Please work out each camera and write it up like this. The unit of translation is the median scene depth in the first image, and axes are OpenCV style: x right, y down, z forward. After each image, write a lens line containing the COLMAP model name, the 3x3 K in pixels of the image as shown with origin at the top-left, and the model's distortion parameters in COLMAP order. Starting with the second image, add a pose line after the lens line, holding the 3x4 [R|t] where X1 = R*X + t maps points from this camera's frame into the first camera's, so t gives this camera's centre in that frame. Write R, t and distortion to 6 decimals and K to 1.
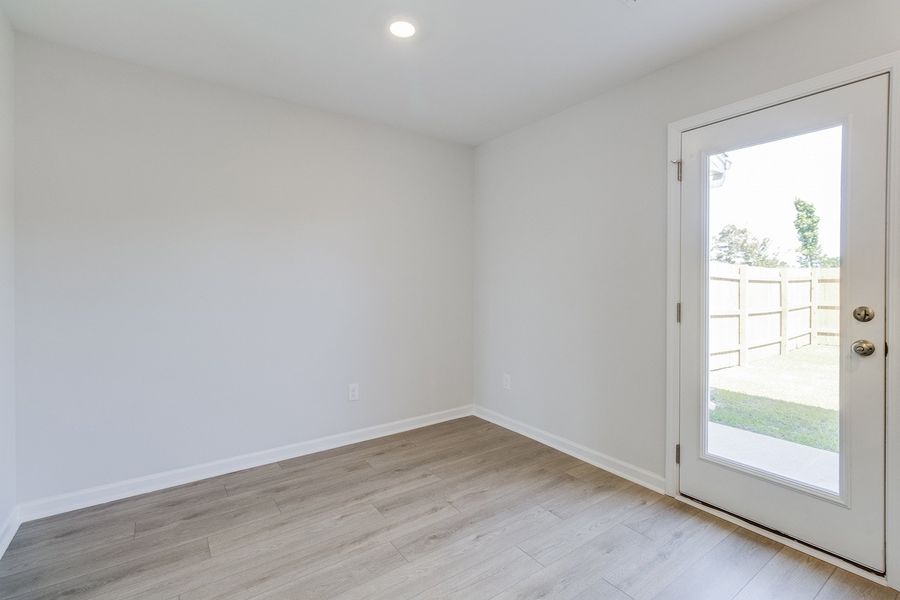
lens RADIAL K [[414.3, 0, 459.1], [0, 414.3, 284.4], [0, 0, 1]] dist [0.000728, 0.000725]
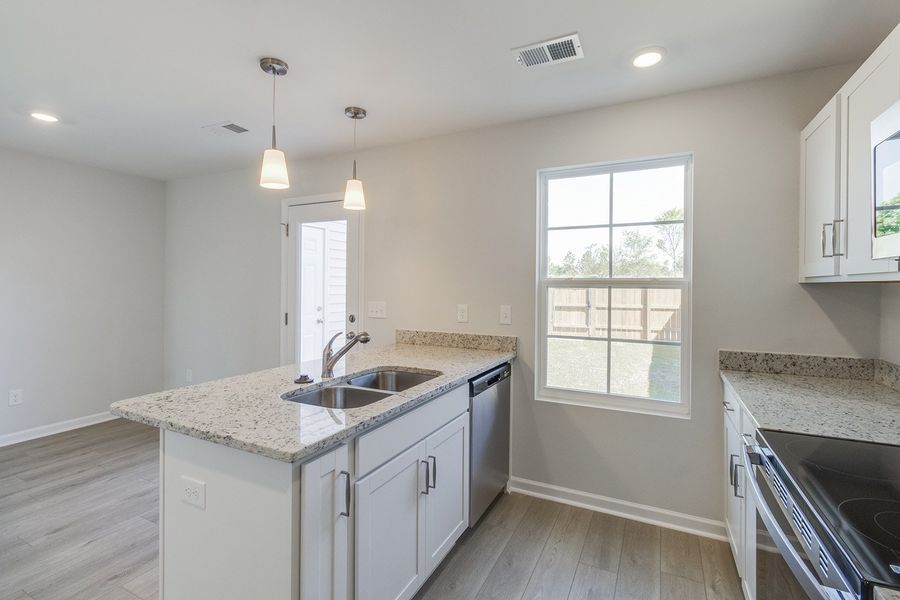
lens RADIAL K [[414.3, 0, 459.1], [0, 414.3, 284.4], [0, 0, 1]] dist [0.000728, 0.000725]
pose [[0.883718, 0.003981, 0.468003, 0.371574], [-0.006391, 0.999973, 0.003562, -0.073592], [-0.467976, -0.006139, 0.883720, -0.725383]]
